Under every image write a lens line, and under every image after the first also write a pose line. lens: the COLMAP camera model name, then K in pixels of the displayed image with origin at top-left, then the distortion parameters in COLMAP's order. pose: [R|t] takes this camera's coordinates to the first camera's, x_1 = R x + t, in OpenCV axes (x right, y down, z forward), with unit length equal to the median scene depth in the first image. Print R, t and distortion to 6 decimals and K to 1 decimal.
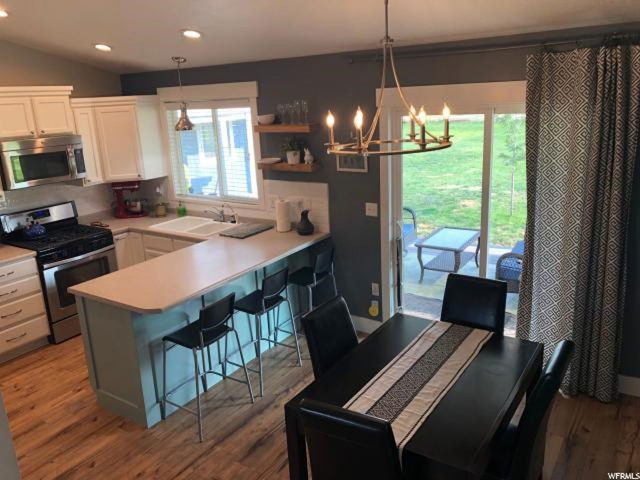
lens RADIAL K [[522.6, 0, 315.6], [0, 522.6, 236.9], [0, 0, 1]] dist [0.031825, -0.009063]
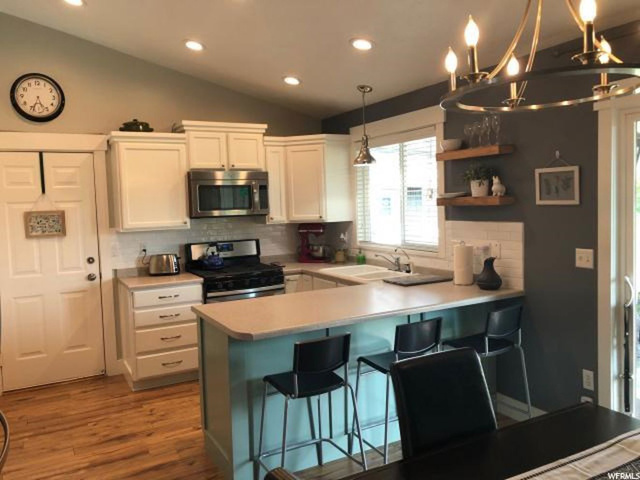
lens RADIAL K [[522.6, 0, 315.6], [0, 522.6, 236.9], [0, 0, 1]] dist [0.031825, -0.009063]
pose [[0.882880, 0.050478, -0.466877, 0.109501], [-0.132295, 0.980674, -0.144144, 0.063152], [0.450578, 0.189028, 0.872495, 0.212733]]
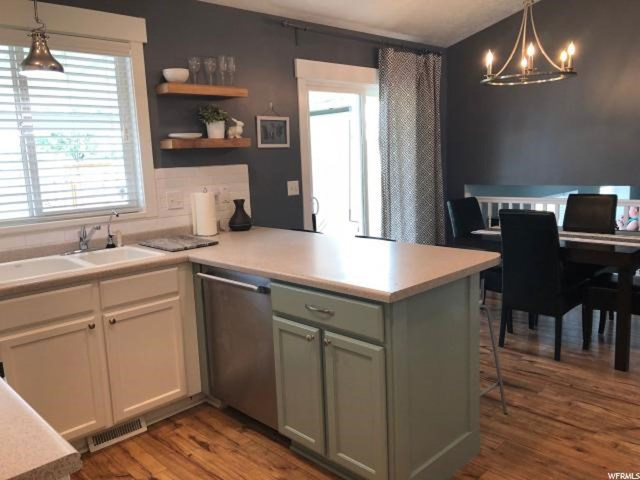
lens RADIAL K [[534.5, 0, 329.0], [0, 534.5, 237.8], [0, 0, 1]] dist [-0.002823, -0.007440]
pose [[0.205168, -0.123731, 0.970874, -0.753867], [0.272022, 0.960102, 0.064874, -0.011559], [-0.940165, 0.250789, 0.230639, 0.699254]]
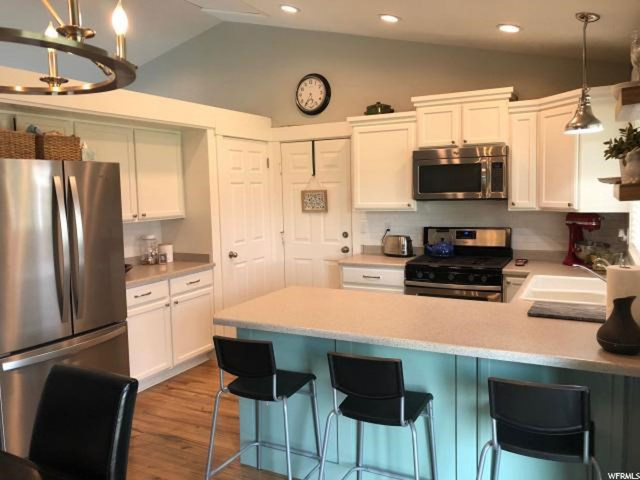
lens RADIAL K [[522.6, 0, 315.6], [0, 522.6, 236.9], [0, 0, 1]] dist [0.031825, -0.009063]
pose [[0.114636, 0.137260, -0.983879, 0.355074], [-0.242399, 0.964337, 0.106291, -0.078321], [0.963380, 0.226307, 0.143819, 0.676814]]
